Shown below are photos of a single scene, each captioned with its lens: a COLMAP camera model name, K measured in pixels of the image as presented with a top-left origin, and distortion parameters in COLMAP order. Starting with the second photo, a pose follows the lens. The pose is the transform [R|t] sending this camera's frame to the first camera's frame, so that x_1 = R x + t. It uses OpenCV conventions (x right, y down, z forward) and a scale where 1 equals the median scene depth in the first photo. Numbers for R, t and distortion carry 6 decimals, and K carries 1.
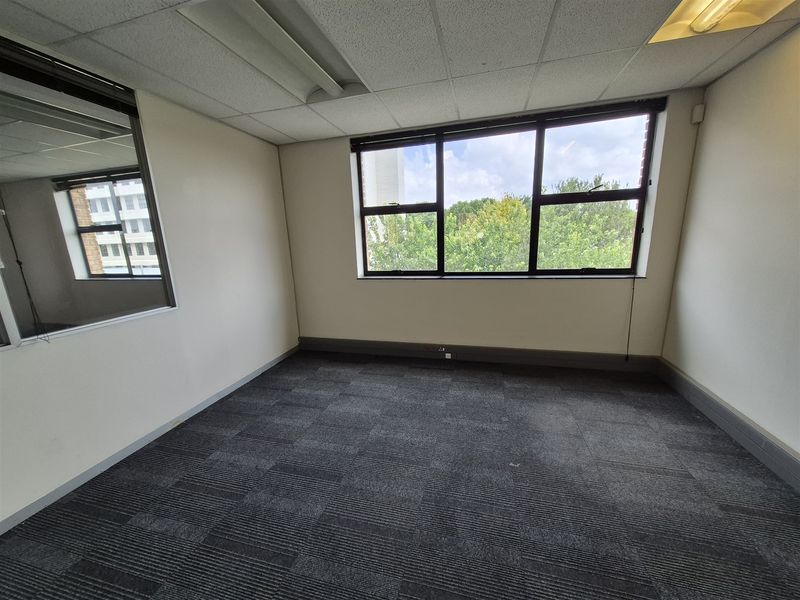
lens RADIAL K [[297.2, 0, 400.0], [0, 297.2, 300.0], [0, 0, 1]] dist [-0.001203, -0.000079]
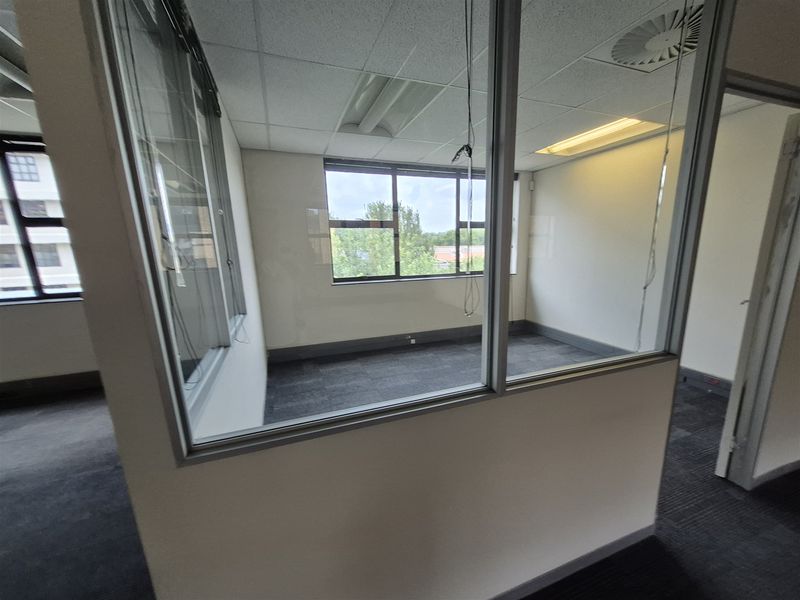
lens RADIAL K [[315.5, 0, 400.0], [0, 315.5, 300.0], [0, 0, 1]] dist [-0.000940, -0.000208]
pose [[0.814725, -0.072483, 0.575299, -0.689346], [0.104129, 0.994316, -0.022190, 0.039980], [-0.570421, 0.077985, 0.817642, -0.083645]]
